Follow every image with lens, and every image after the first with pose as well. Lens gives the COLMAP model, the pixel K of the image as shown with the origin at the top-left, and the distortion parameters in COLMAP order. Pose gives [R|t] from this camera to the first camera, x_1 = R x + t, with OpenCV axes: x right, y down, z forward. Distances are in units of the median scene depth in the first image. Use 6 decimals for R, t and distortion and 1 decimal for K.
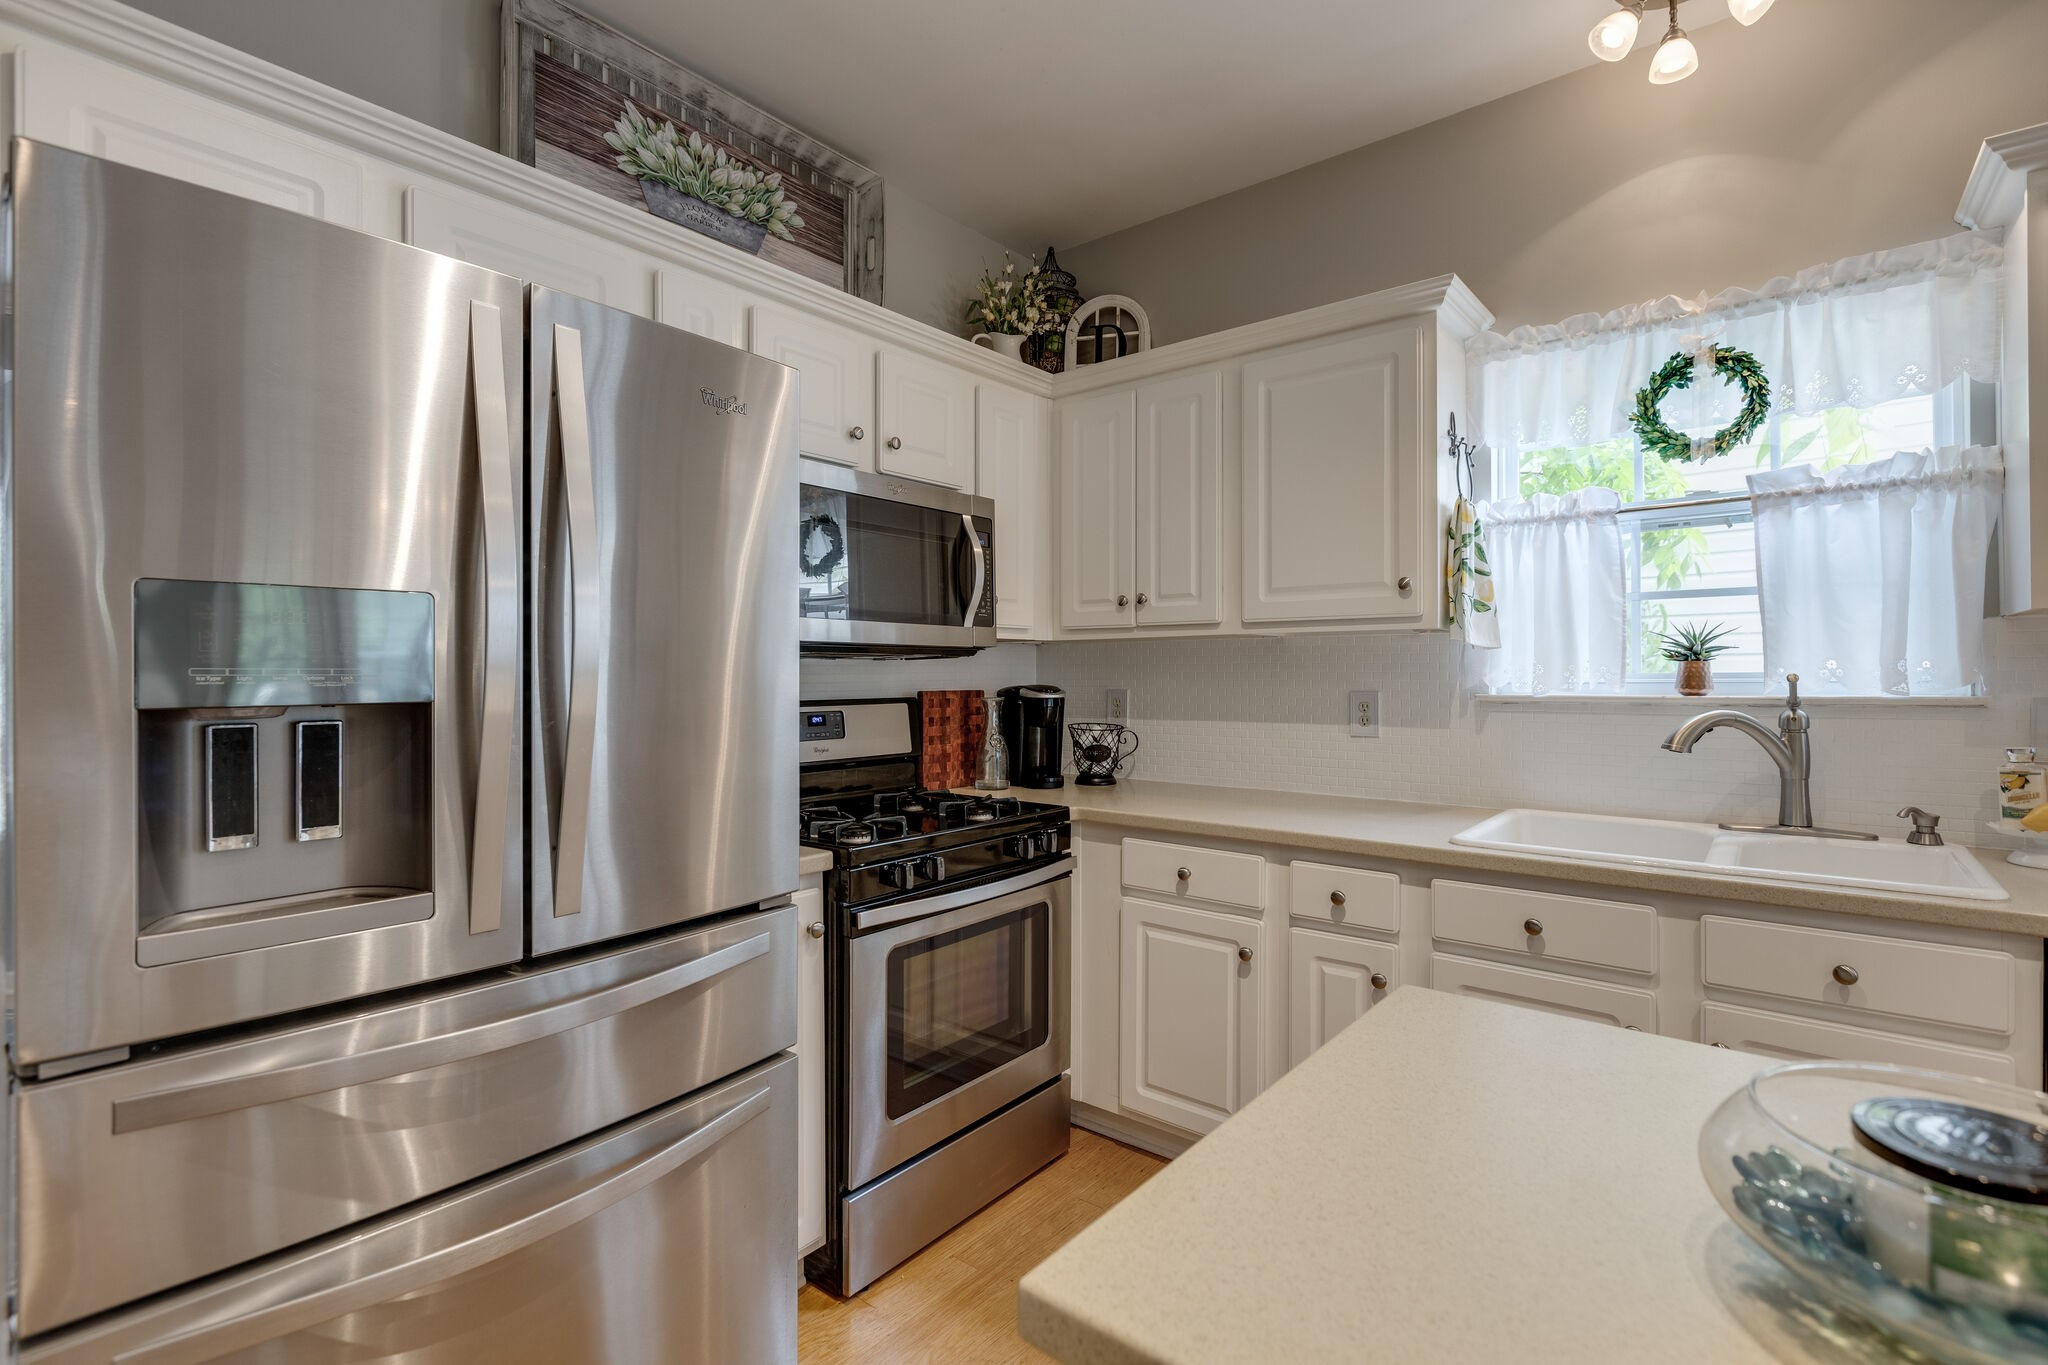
lens RADIAL K [[958.2, 0, 1016.6], [0, 958.2, 670.4], [0, 0, 1]] dist [-0.006159, -0.000178]
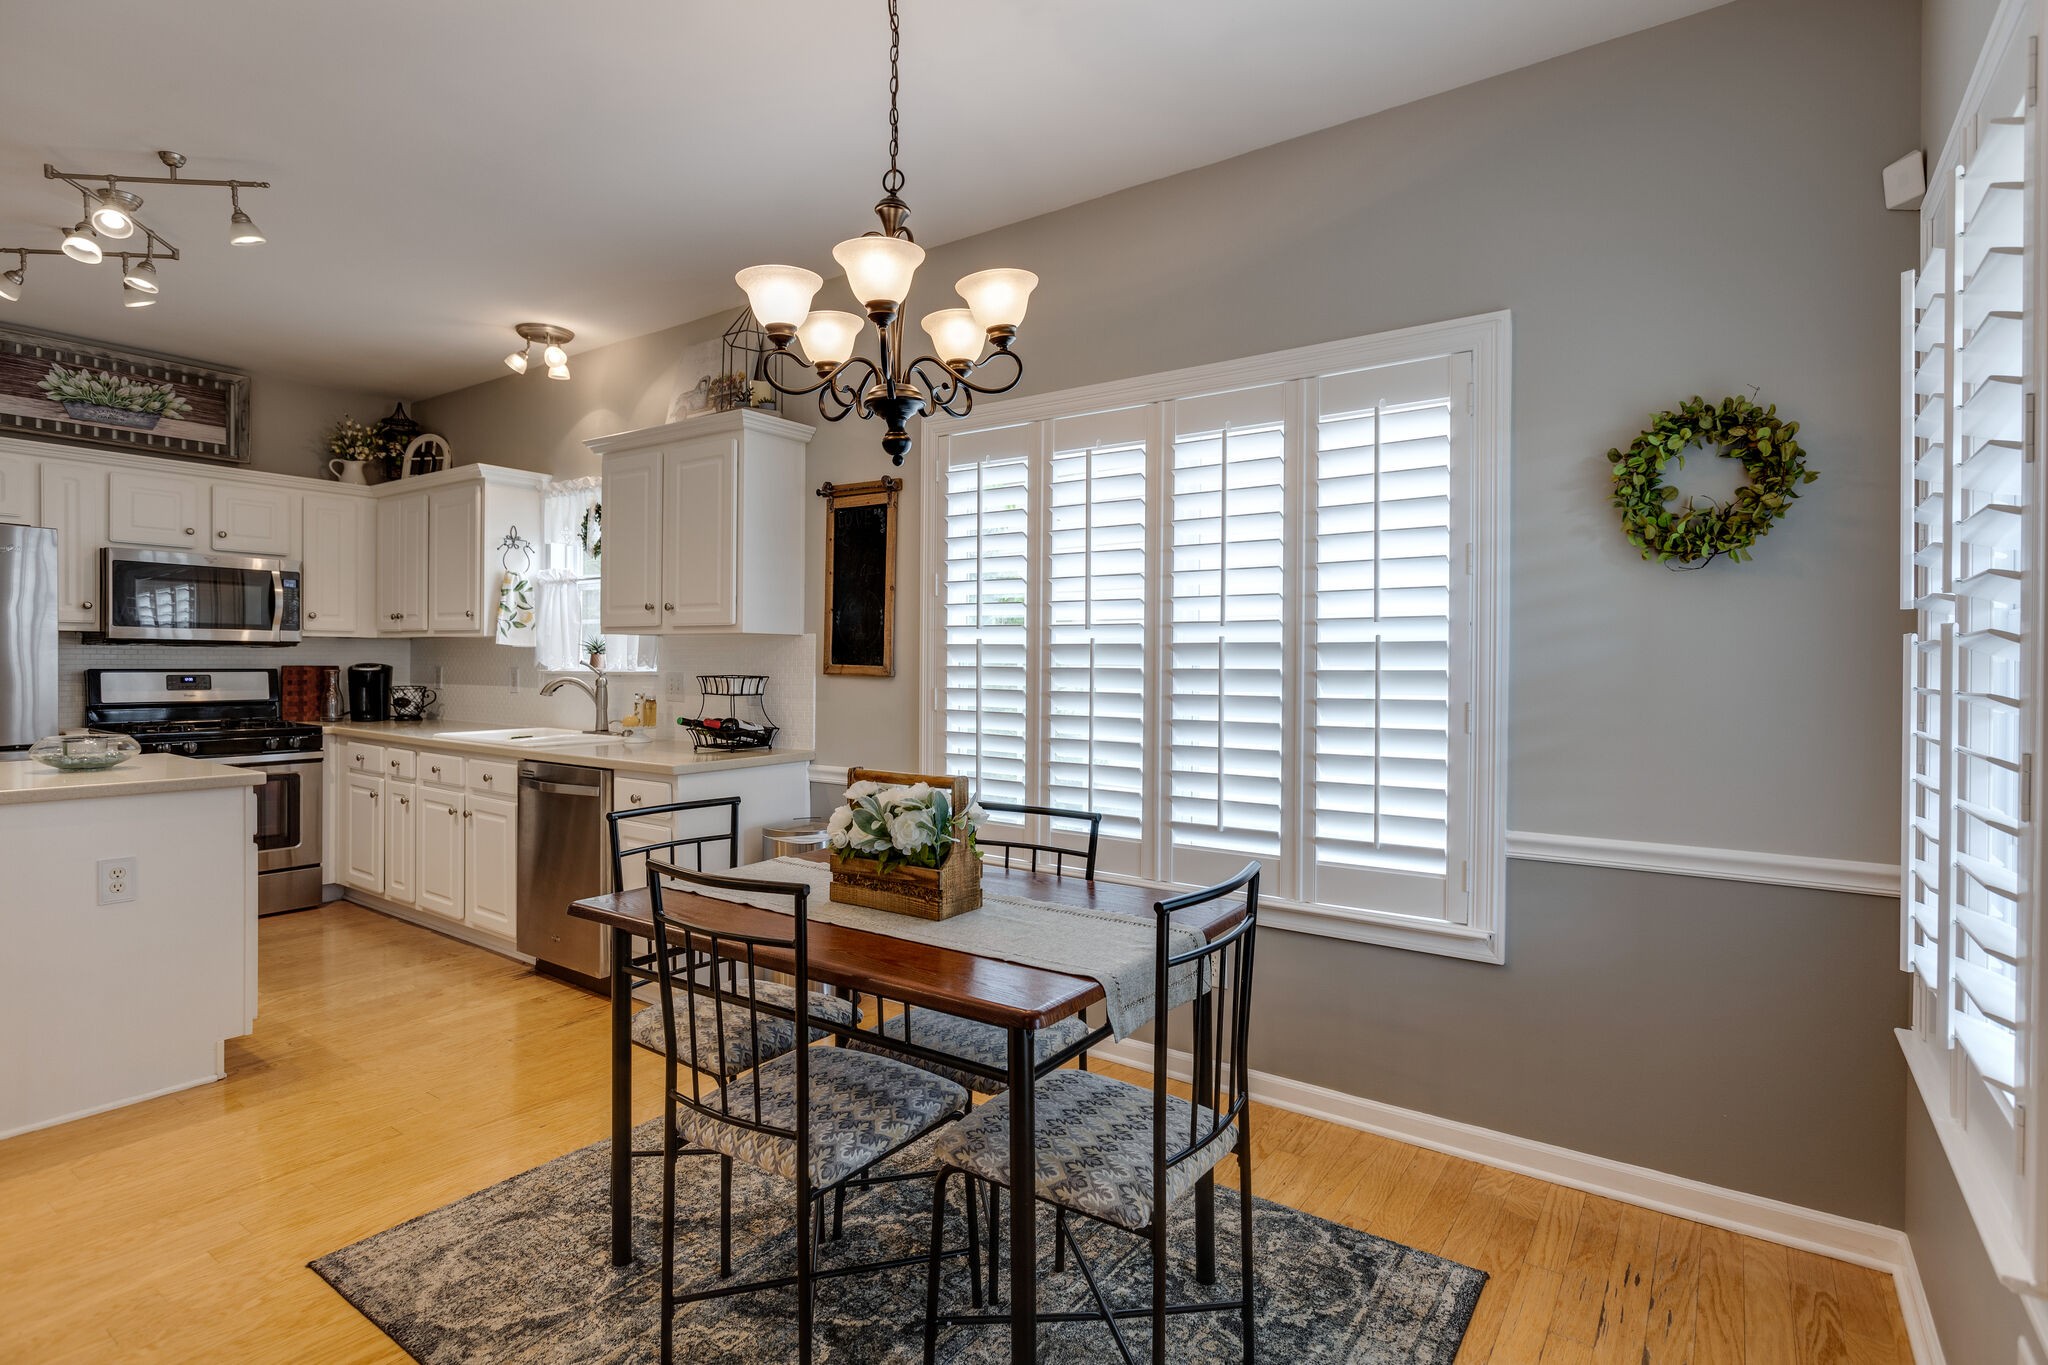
lens RADIAL K [[995.4, 0, 1022.9], [0, 995.4, 687.2], [0, 0, 1]] dist [-0.014140, -0.000664]
pose [[0.996851, 0.011621, 0.078438, 1.242706], [-0.013453, 0.999648, 0.022864, 0.001838], [-0.078145, -0.023847, 0.996657, -1.030720]]
